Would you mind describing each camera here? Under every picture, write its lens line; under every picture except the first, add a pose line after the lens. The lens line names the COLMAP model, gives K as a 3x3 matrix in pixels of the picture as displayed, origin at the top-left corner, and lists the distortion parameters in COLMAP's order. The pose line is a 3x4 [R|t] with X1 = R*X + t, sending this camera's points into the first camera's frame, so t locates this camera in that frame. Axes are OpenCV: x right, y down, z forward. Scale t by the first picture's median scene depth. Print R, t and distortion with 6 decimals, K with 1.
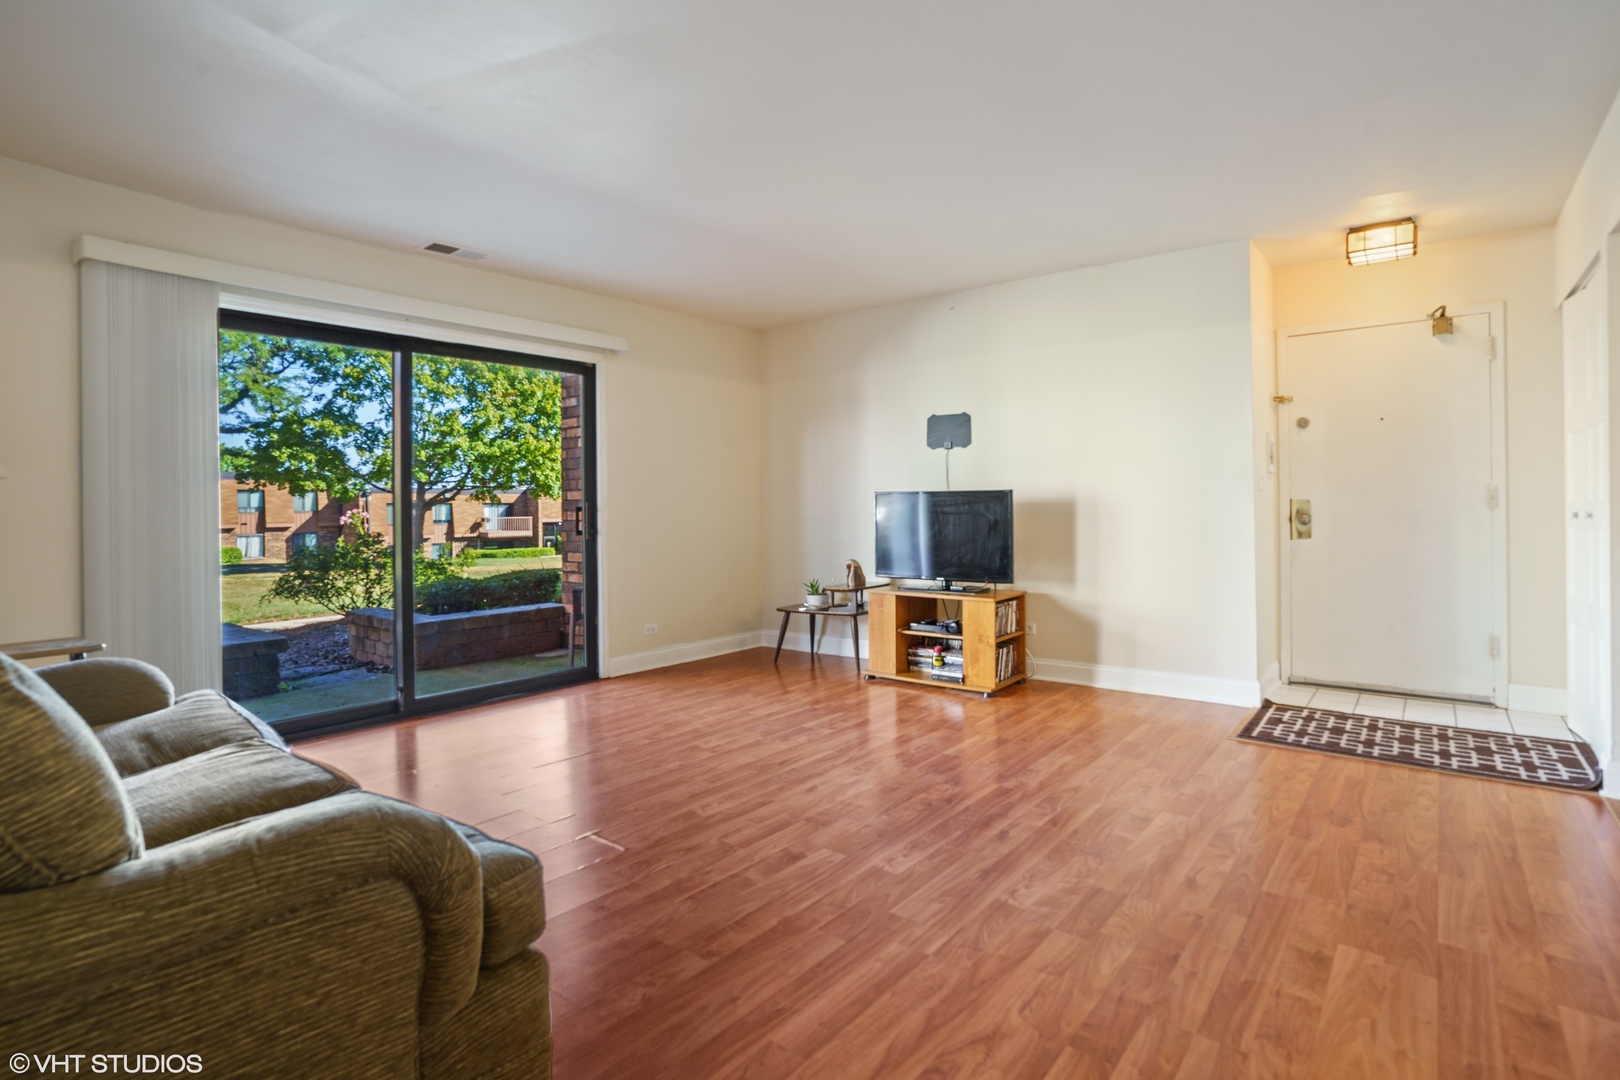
lens RADIAL K [[802.1, 0, 816.8], [0, 802.1, 526.8], [0, 0, 1]] dist [-0.073008, 0.048252]
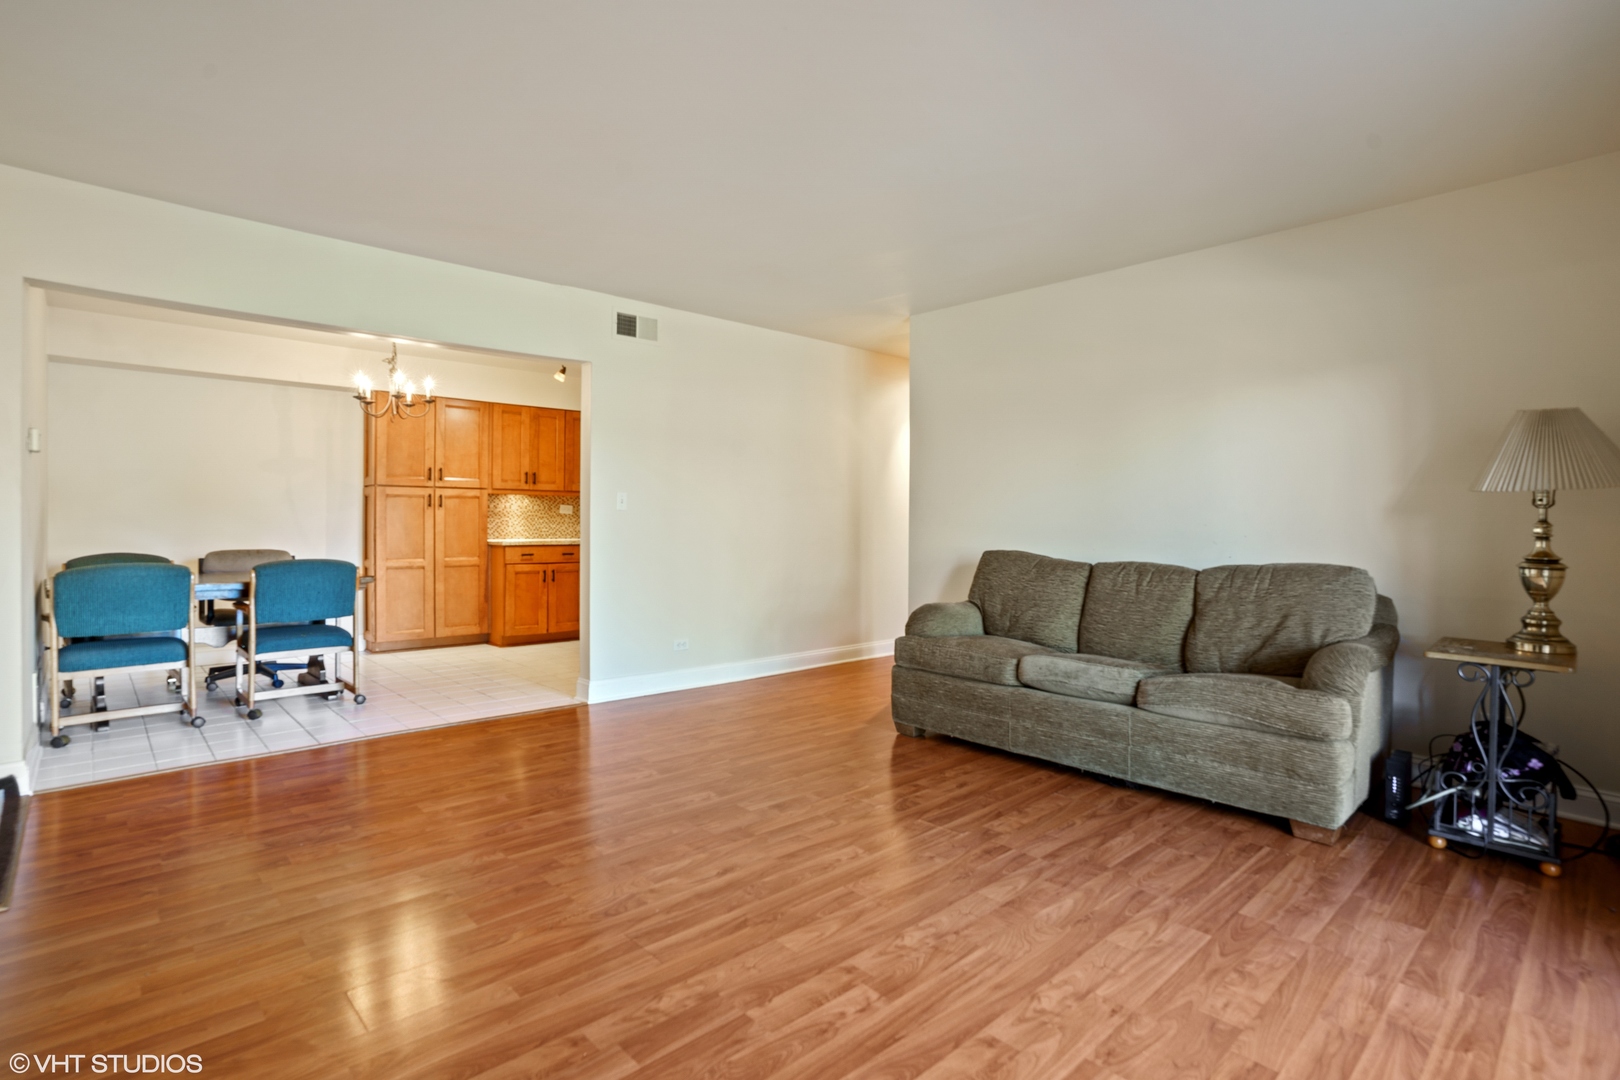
lens RADIAL K [[802.1, 0, 816.8], [0, 802.1, 526.8], [0, 0, 1]] dist [-0.073008, 0.048252]
pose [[-0.989578, 0.005567, 0.143894, -0.215955], [0.009532, 0.999593, 0.026883, -0.042988], [-0.143685, 0.027974, -0.989228, 1.765541]]
